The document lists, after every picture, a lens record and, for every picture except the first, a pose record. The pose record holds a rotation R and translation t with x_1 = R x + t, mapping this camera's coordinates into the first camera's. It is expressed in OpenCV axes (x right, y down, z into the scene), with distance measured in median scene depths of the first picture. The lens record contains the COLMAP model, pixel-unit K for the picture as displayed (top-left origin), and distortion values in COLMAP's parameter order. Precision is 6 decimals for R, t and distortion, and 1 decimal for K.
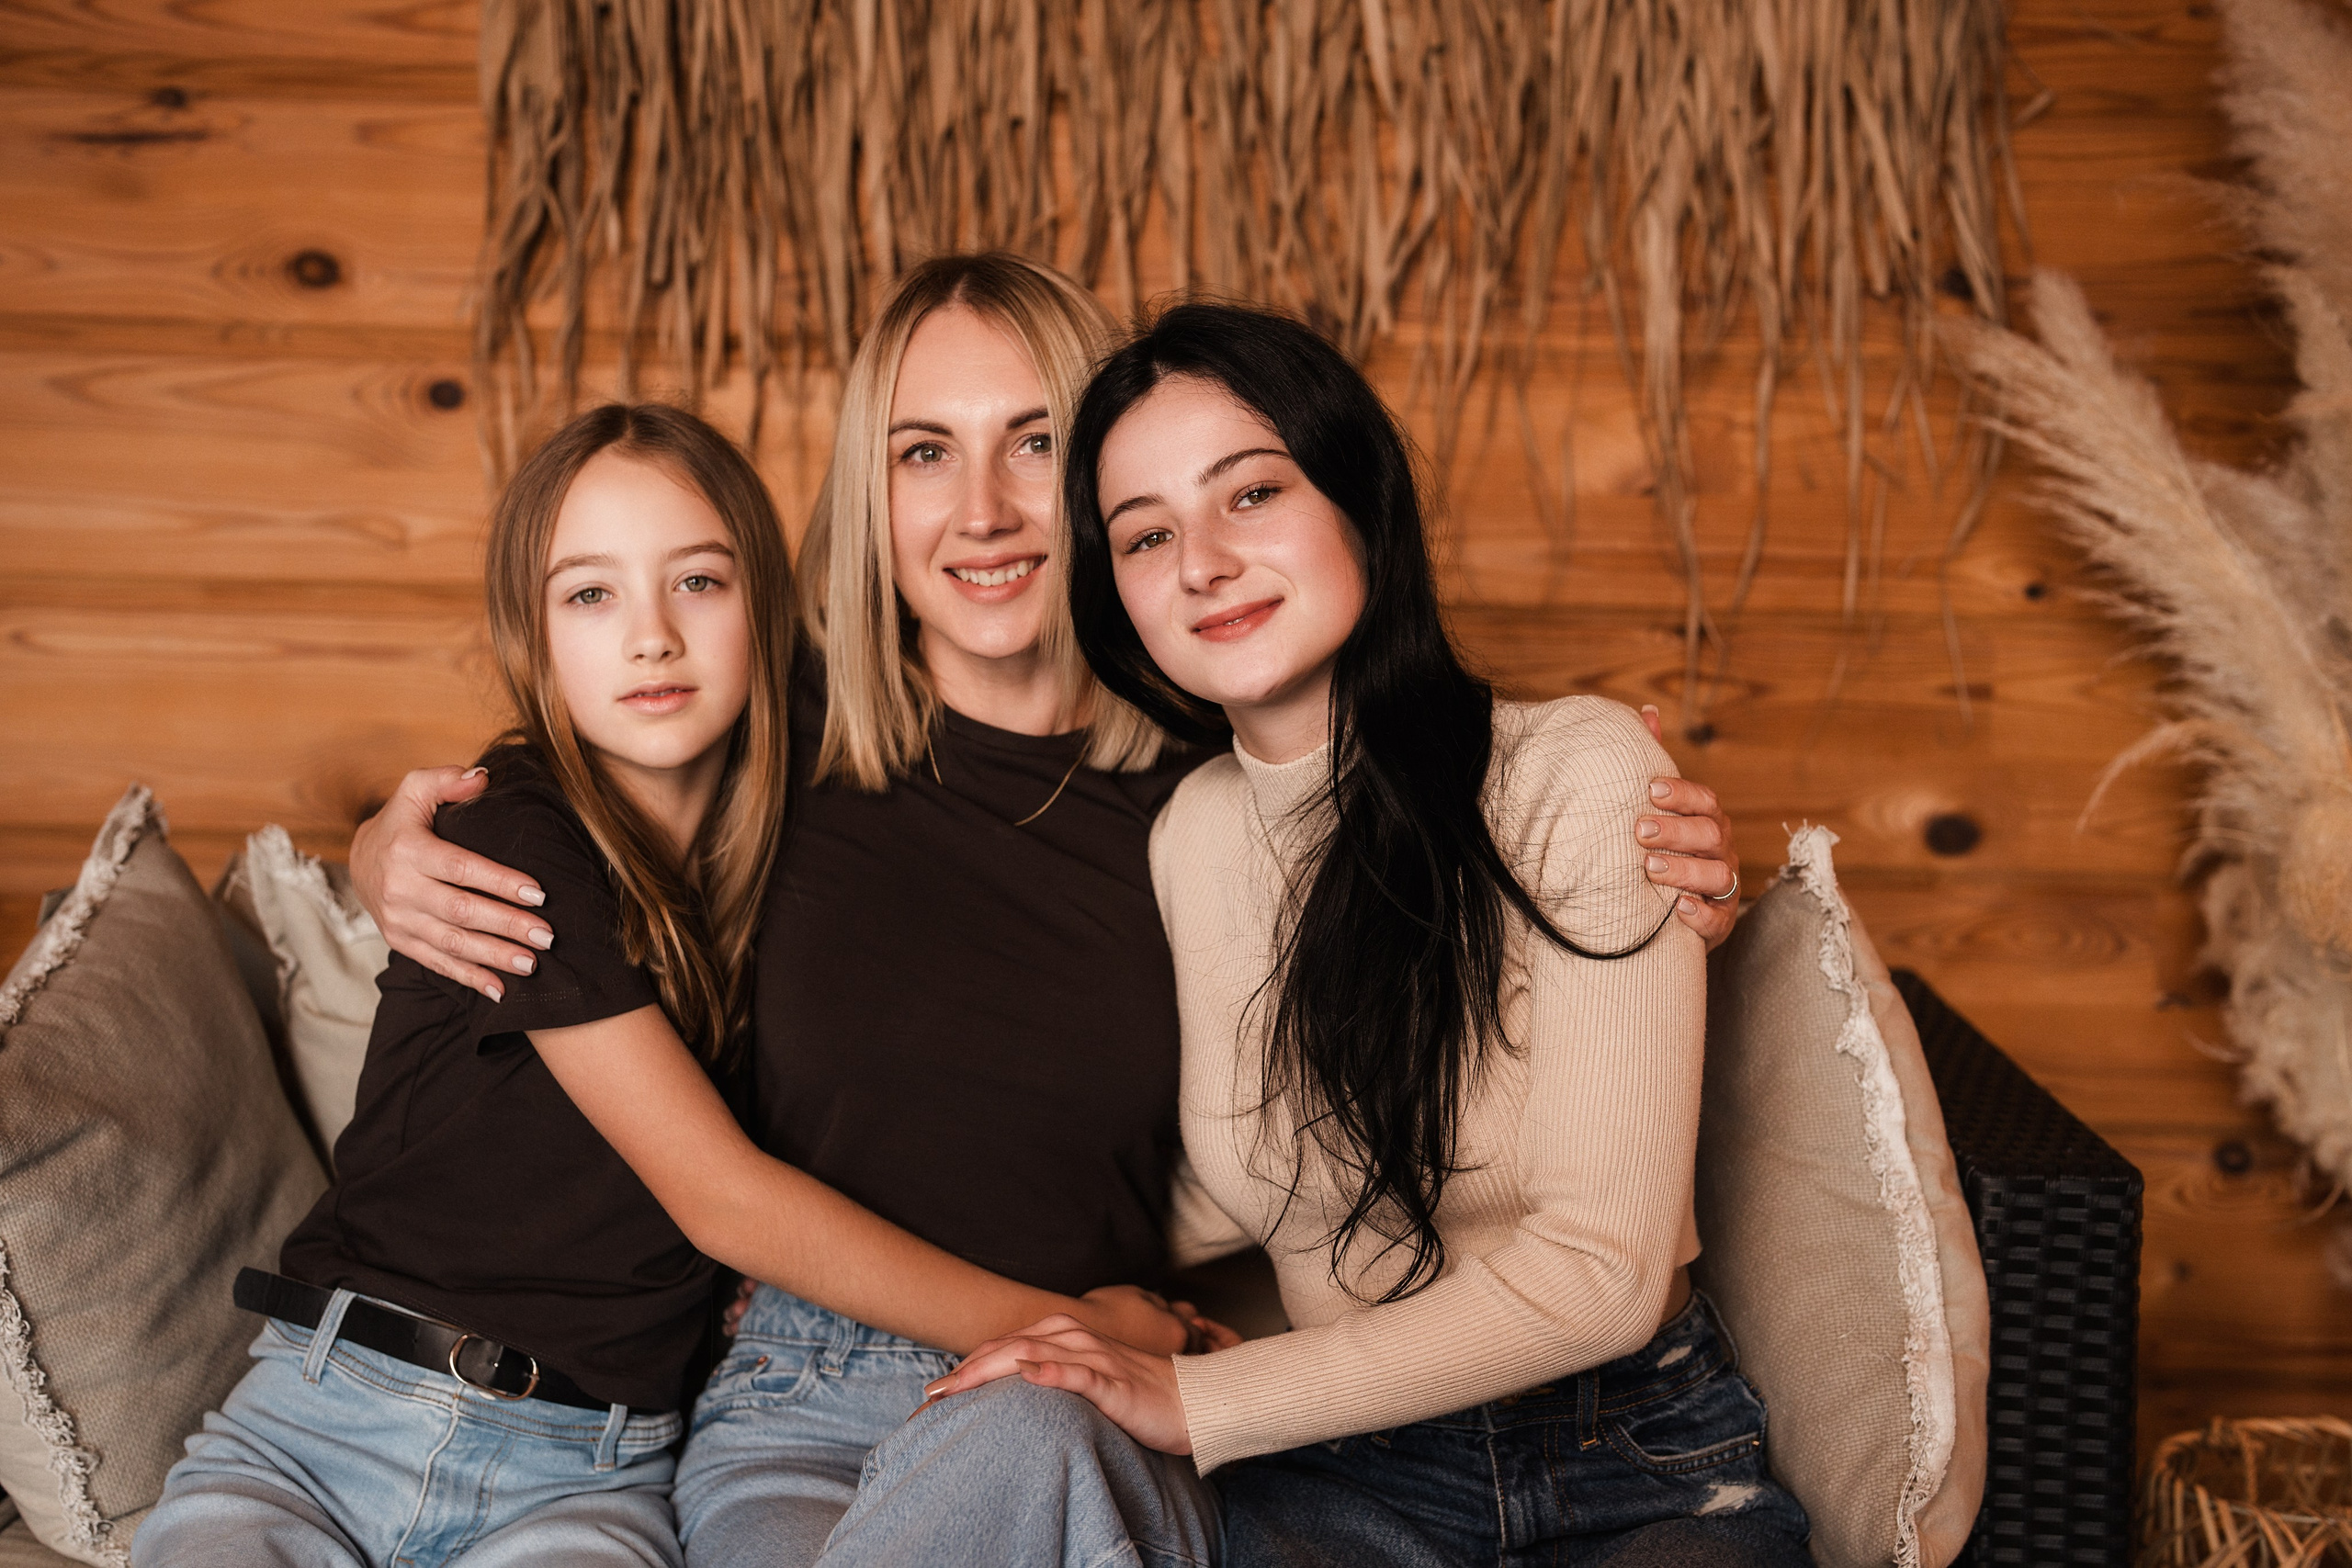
lens RADIAL K [[3150.7, 0, 1176.0], [0, 3150.7, 784.0], [0, 0, 1]] dist [-0.156219, 1.271230]
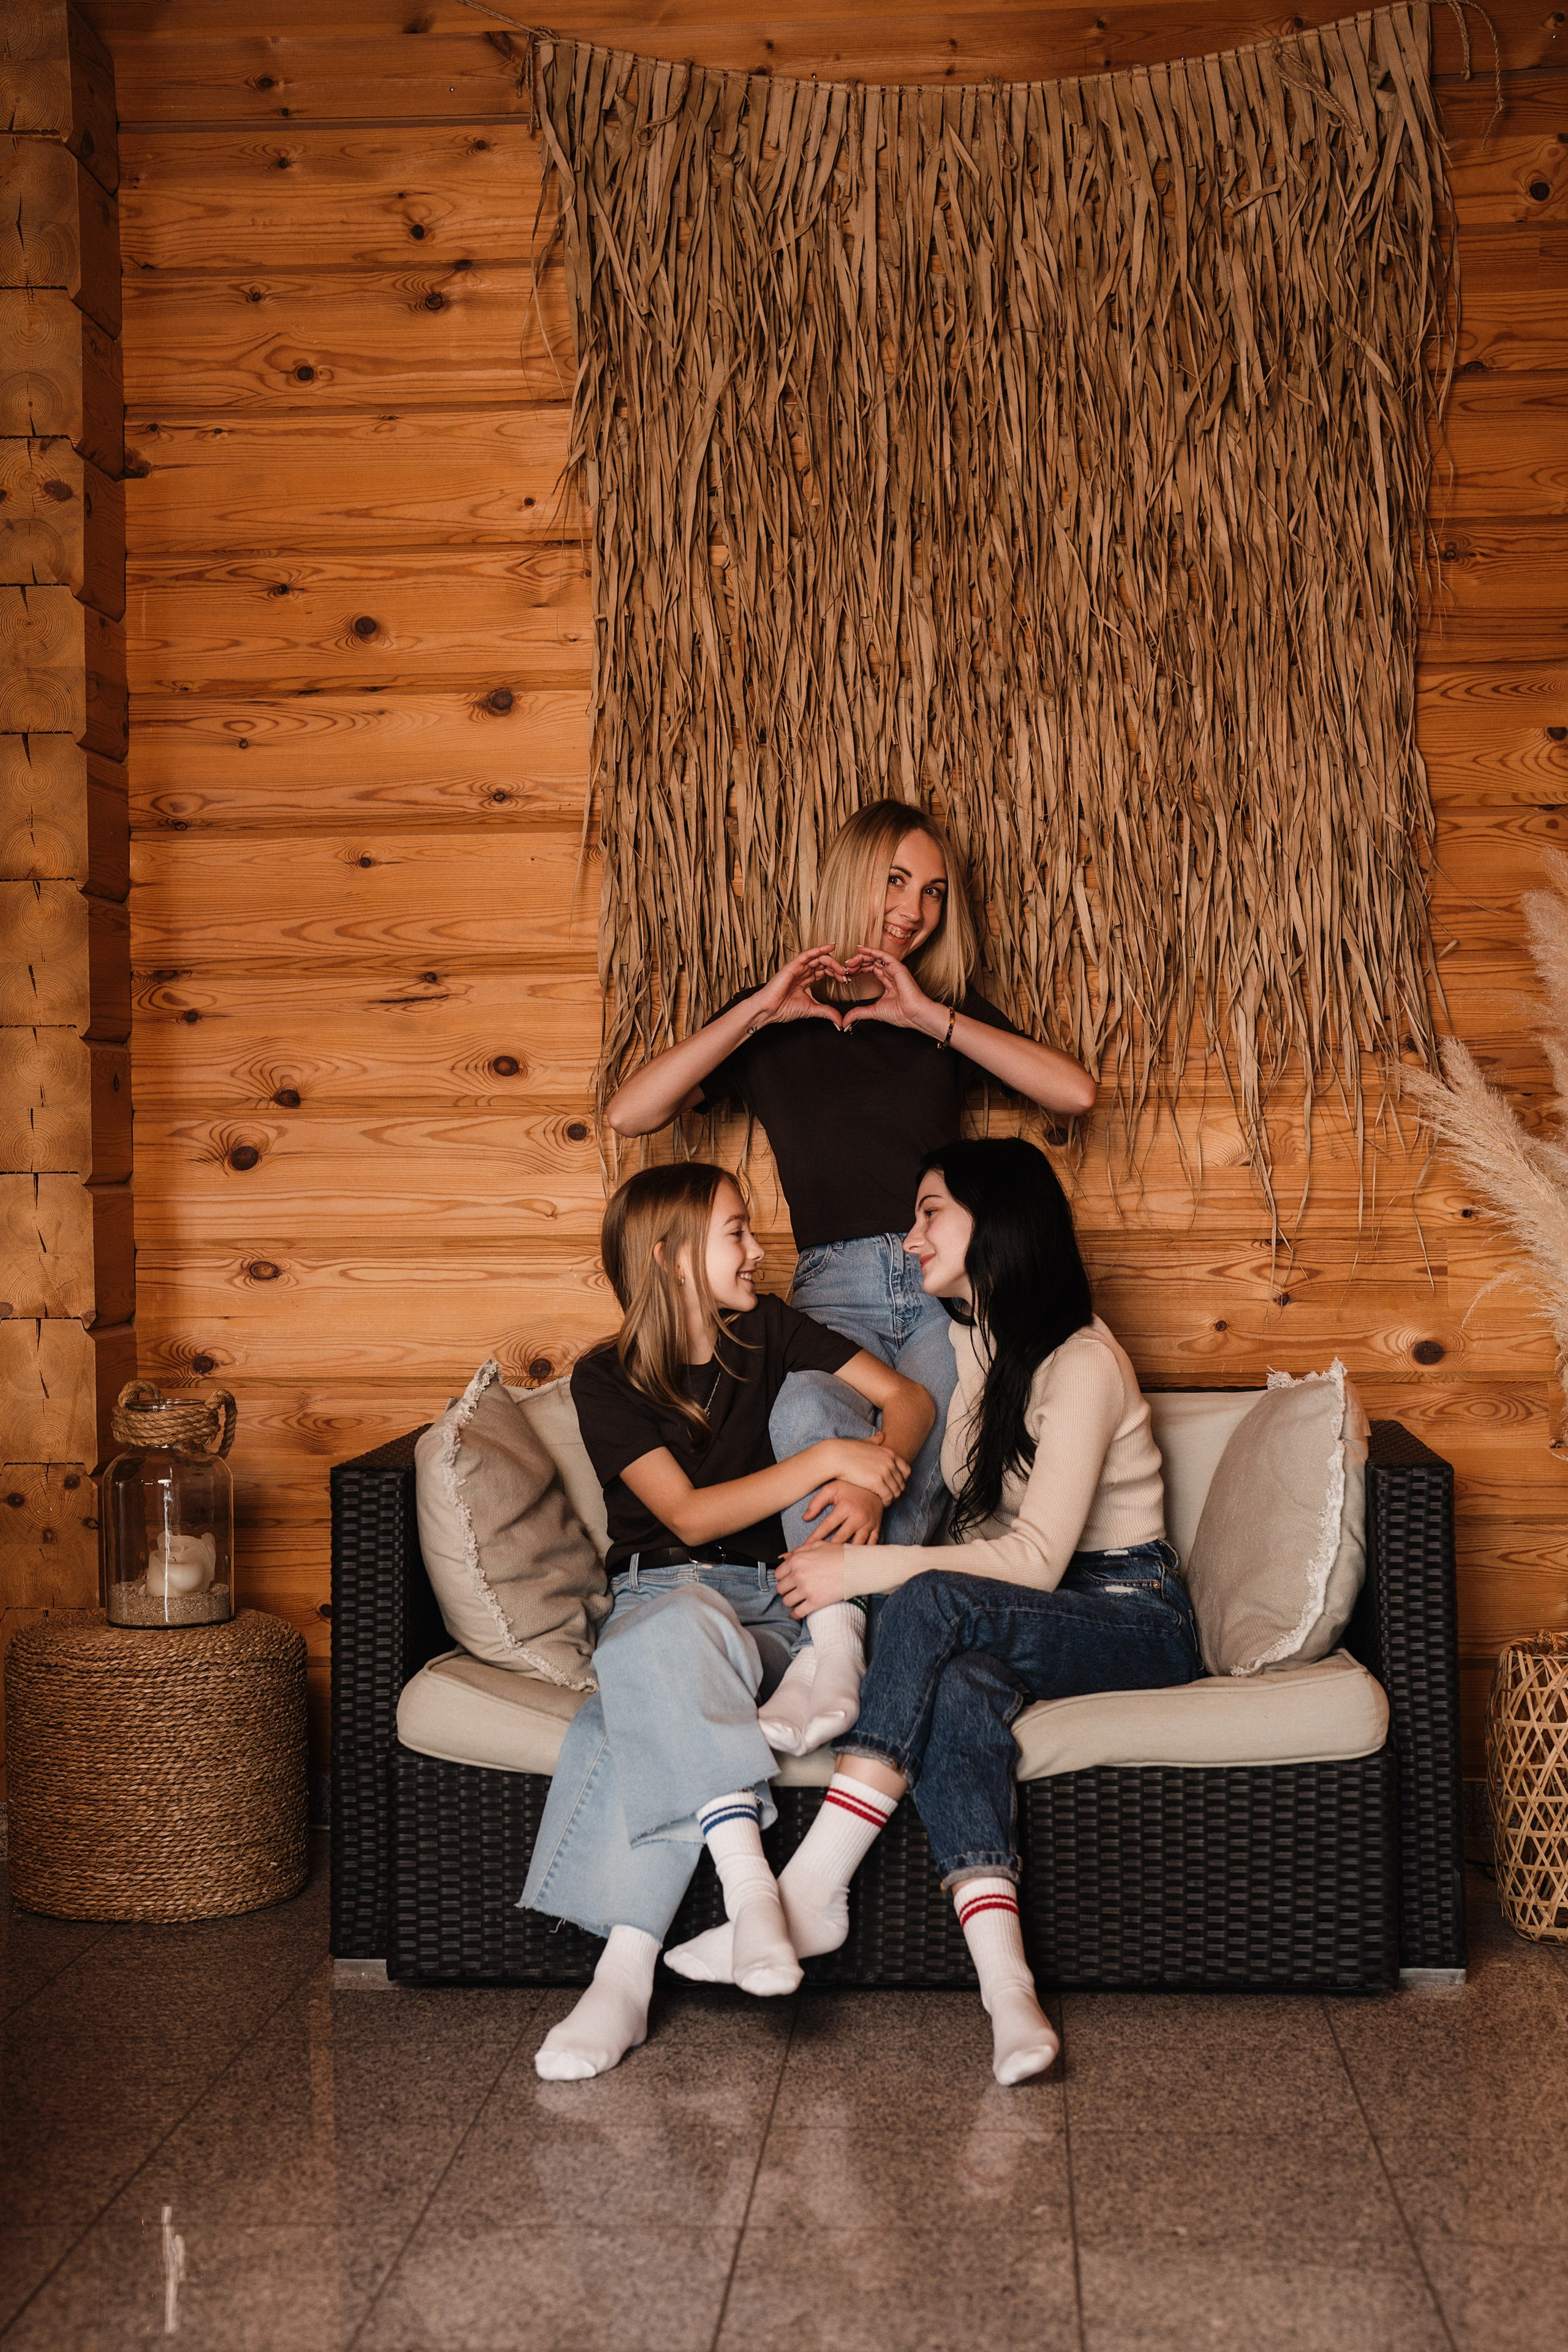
lens RADIAL K [[4384.2, 0, 784.0], [0, 4384.2, 1176.0], [0, 0, 1]] dist [-0.156319, 1.864962]
pose [[0.998779, -0.031081, -0.038410, -0.017574], [0.026297, 0.992507, -0.119322, 0.207575], [0.041831, 0.118166, 0.992112, -1.509111]]
